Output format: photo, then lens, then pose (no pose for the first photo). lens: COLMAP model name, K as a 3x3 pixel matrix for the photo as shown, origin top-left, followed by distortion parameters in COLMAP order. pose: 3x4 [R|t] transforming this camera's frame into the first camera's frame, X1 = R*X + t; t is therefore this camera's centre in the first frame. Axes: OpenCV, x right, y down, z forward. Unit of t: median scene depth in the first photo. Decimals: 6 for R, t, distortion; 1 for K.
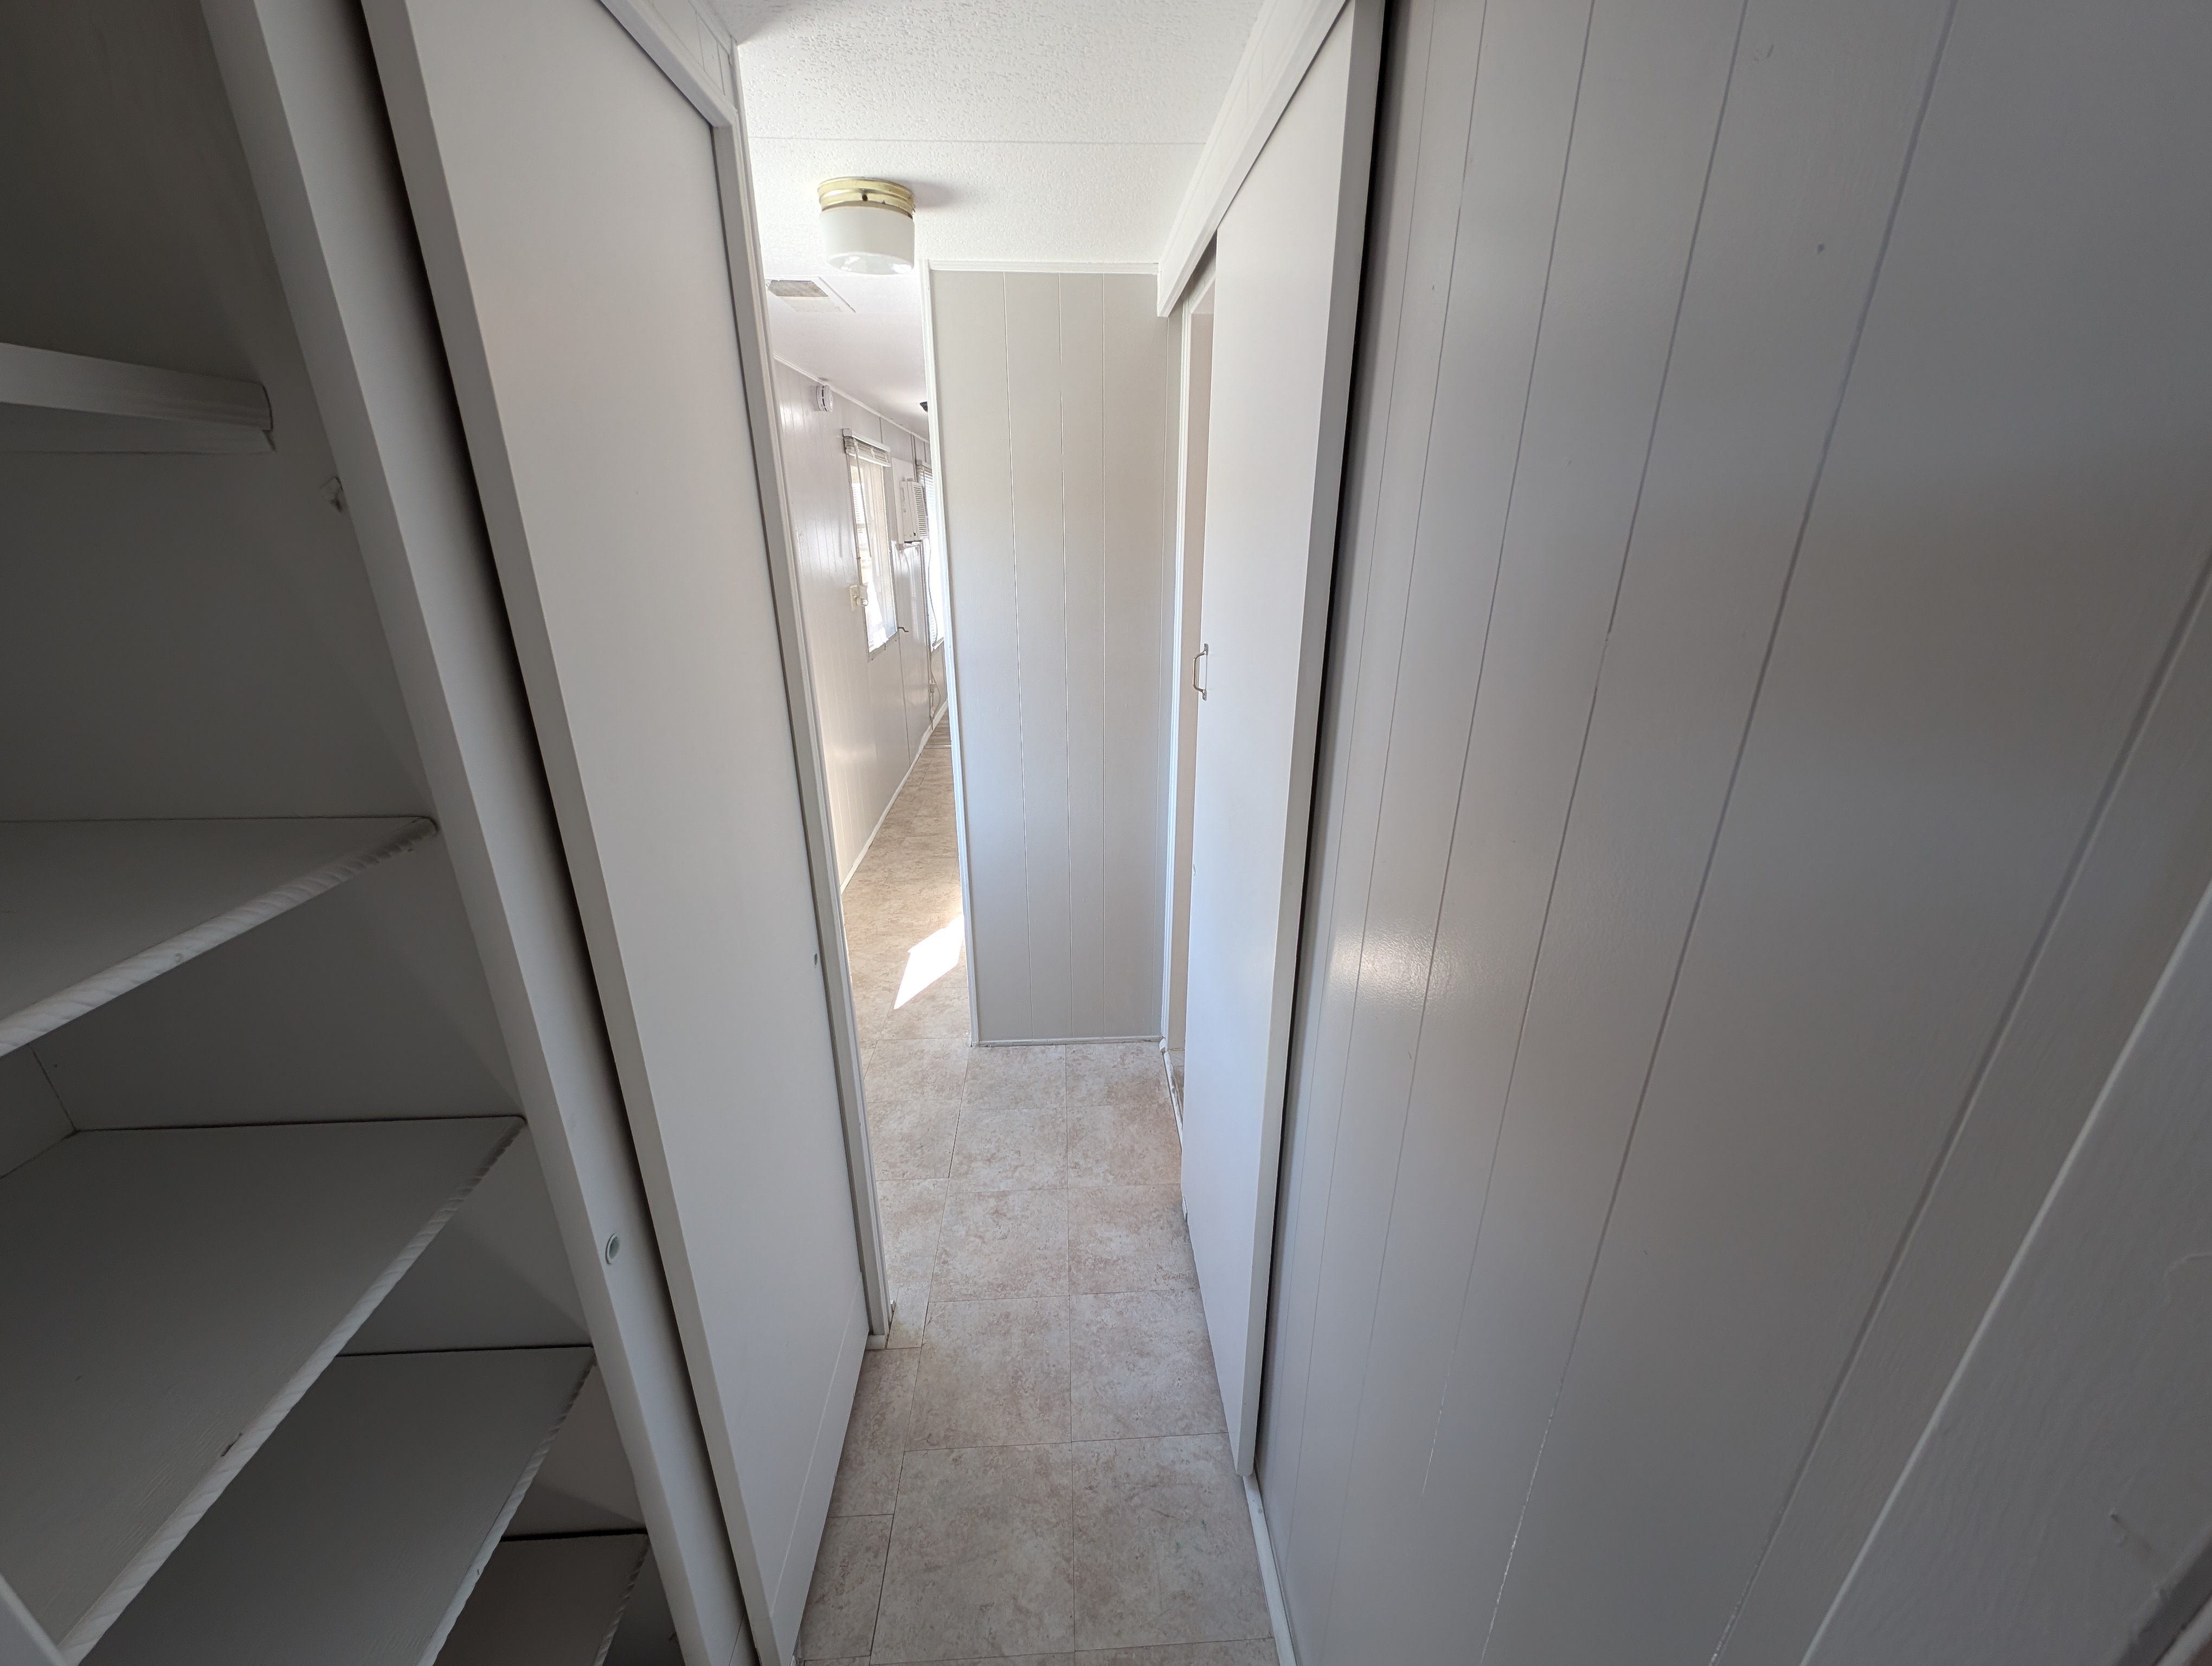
lens RADIAL K [[830.1, 0, 1104.9], [0, 830.1, 828.7], [0, 0, 1]] dist [0.017051, -0.007379]
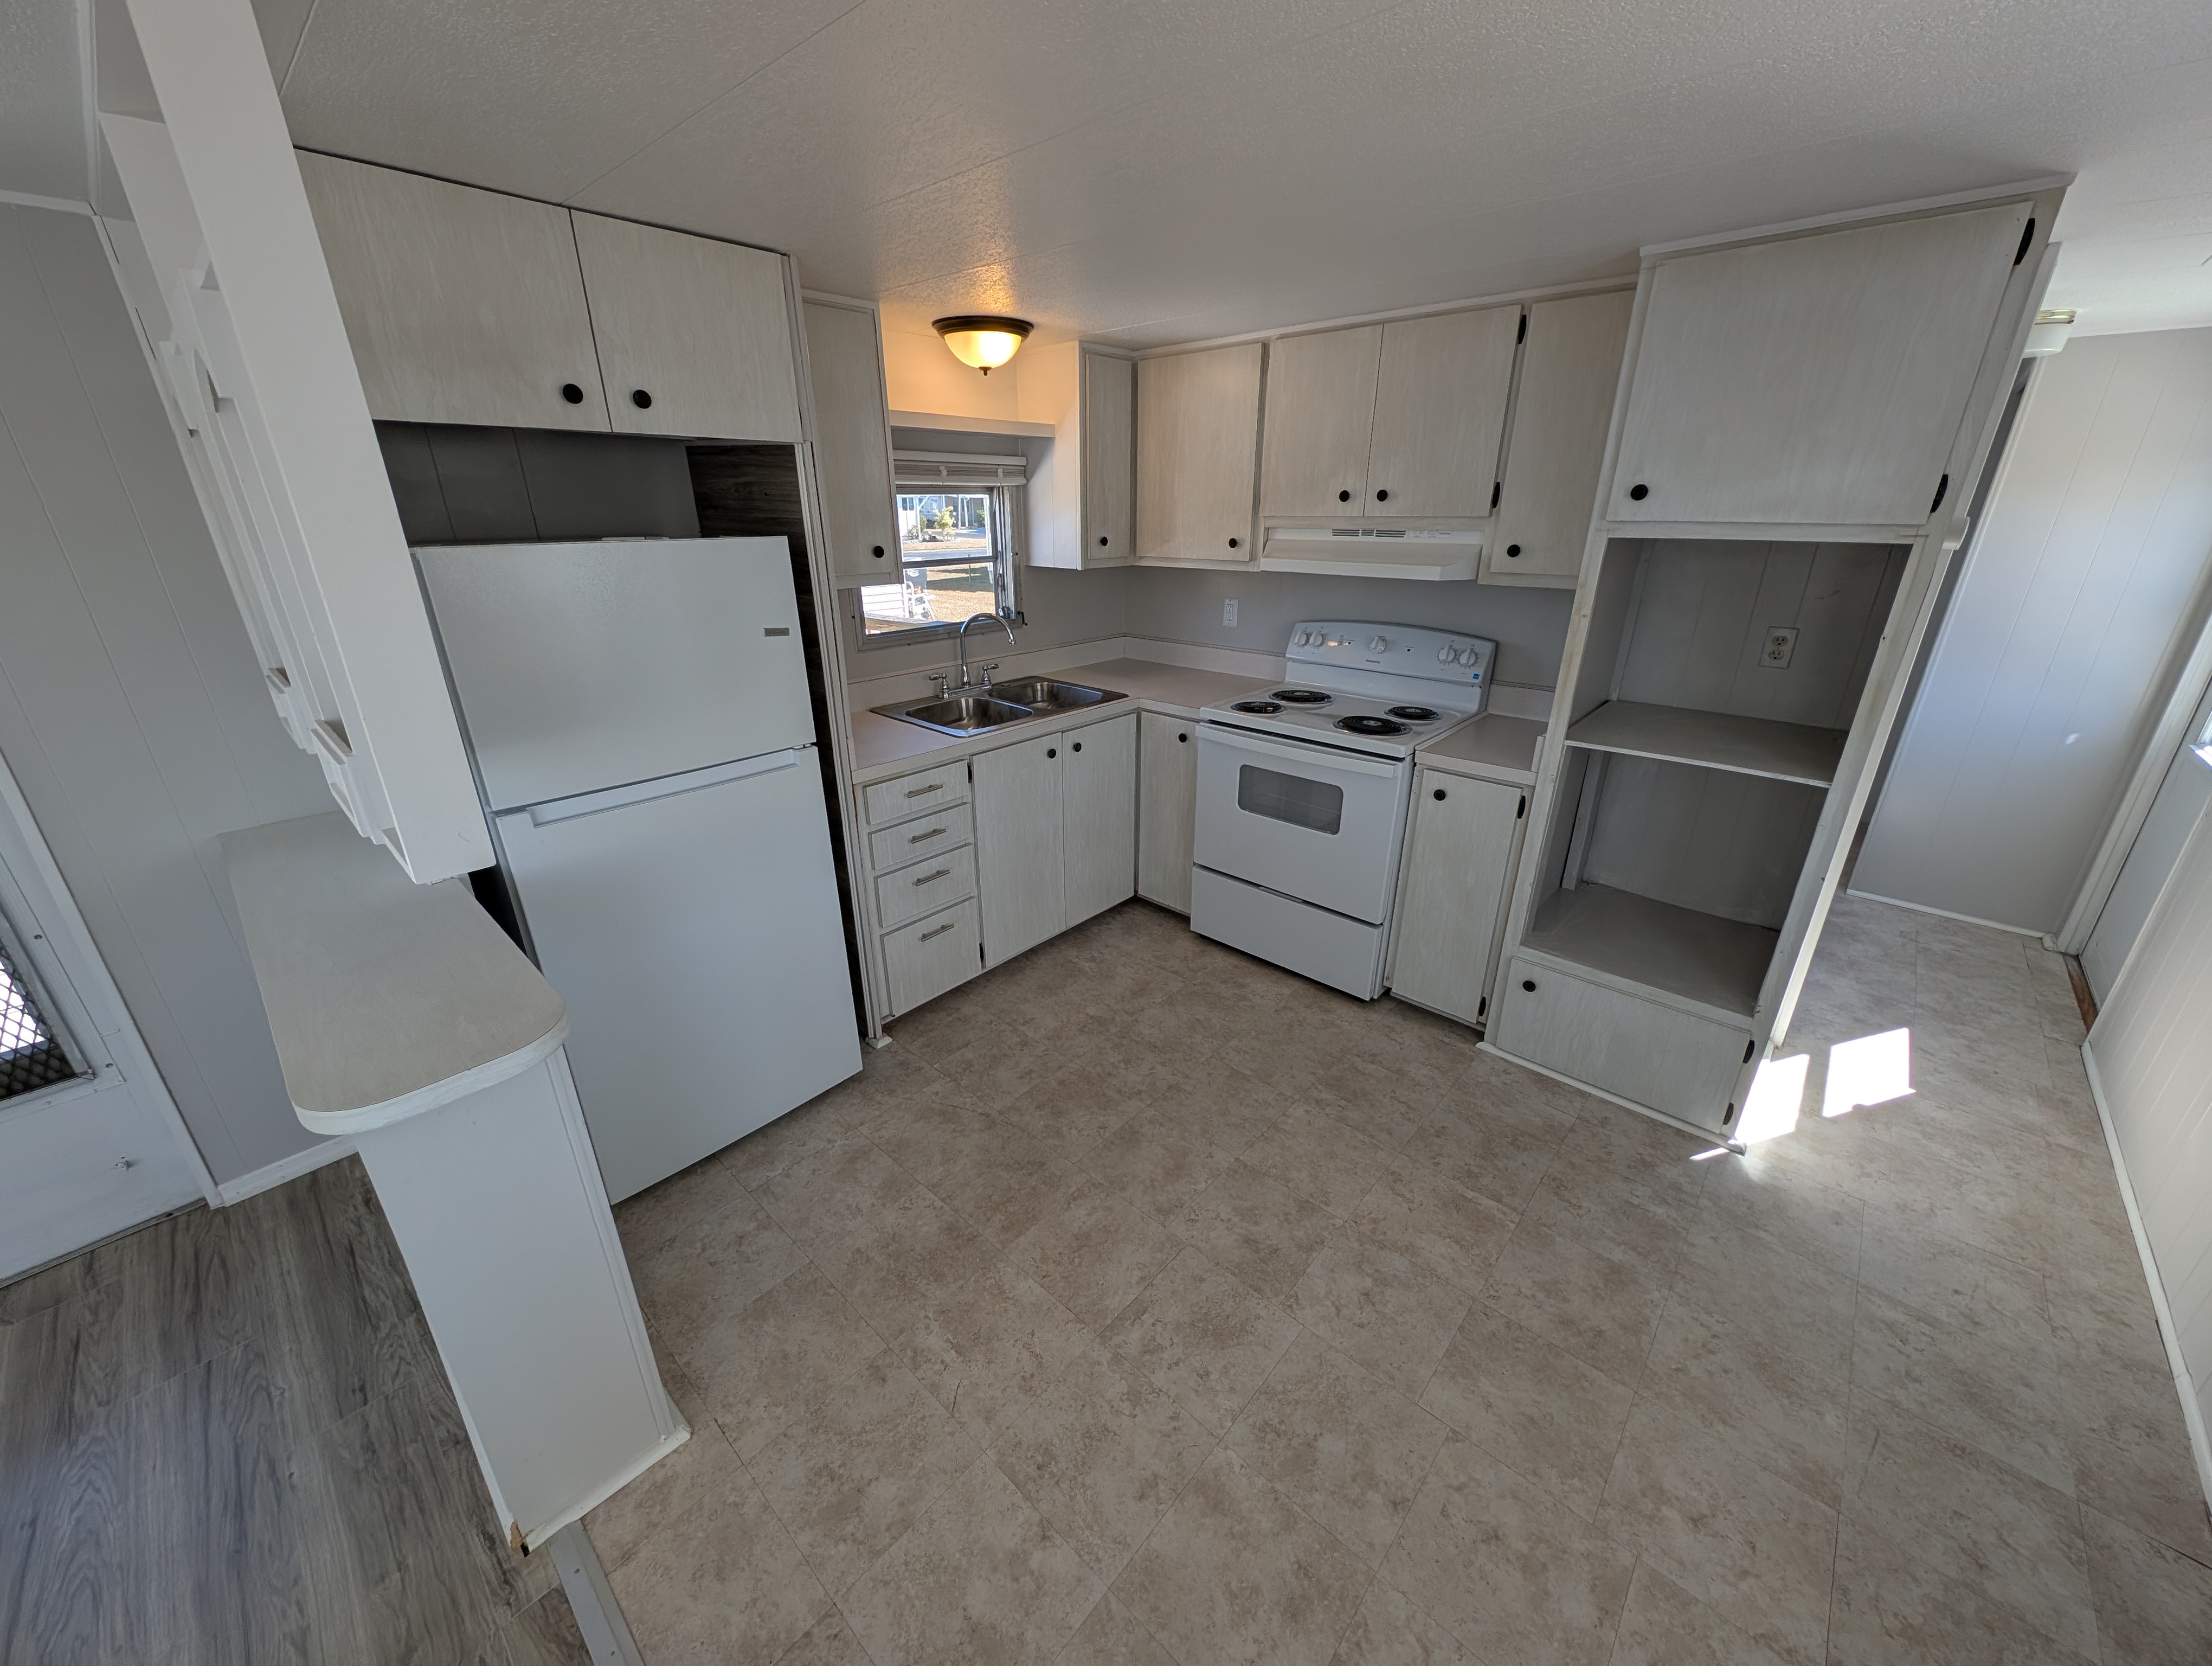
lens RADIAL K [[830.1, 0, 1104.9], [0, 830.1, 828.7], [0, 0, 1]] dist [0.017051, -0.007379]
pose [[-0.702145, -0.259199, 0.663180, -0.153011], [0.252186, 0.780487, 0.572051, -0.595920], [-0.665878, 0.568908, -0.482649, 1.582311]]
